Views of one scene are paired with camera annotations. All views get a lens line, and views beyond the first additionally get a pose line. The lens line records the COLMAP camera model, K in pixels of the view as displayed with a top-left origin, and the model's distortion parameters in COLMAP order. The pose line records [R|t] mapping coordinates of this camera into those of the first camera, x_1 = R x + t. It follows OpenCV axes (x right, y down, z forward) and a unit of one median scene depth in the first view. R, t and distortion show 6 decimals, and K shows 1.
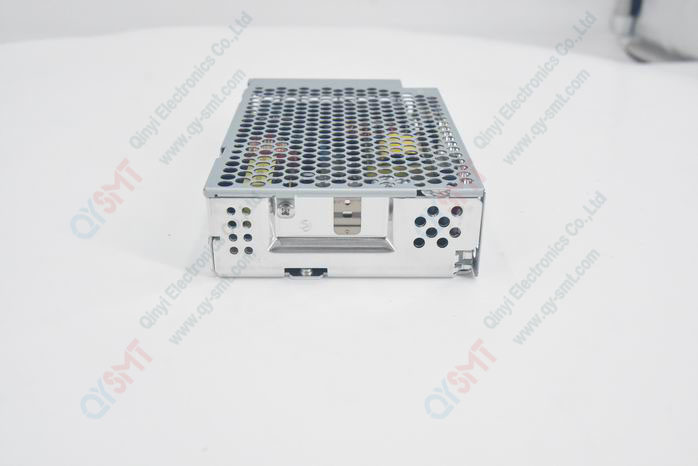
lens RADIAL K [[802.3, 0, 349.0], [0, 802.3, 233.0], [0, 0, 1]] dist [-0.001293, -0.002286]
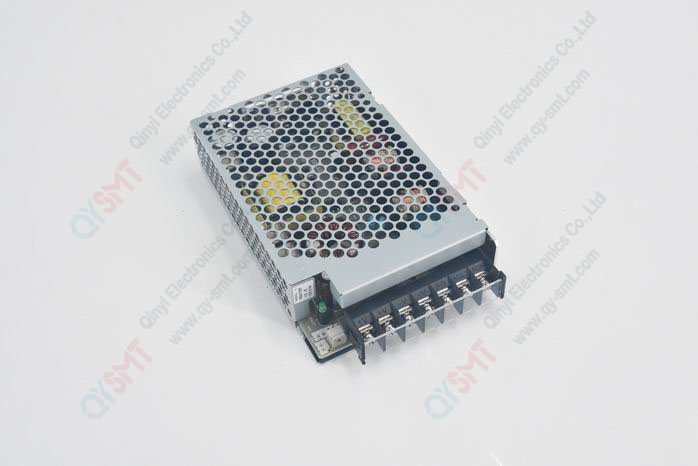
lens RADIAL K [[802.1, 0, 349.0], [0, 802.1, 233.0], [0, 0, 1]] dist [0.003709, -0.002897]
pose [[1.000000, 0.000045, -0.000197, -0.712065], [-0.000045, 1.000000, 0.000032, -0.000079], [0.000197, -0.000032, 1.000000, -0.000299]]
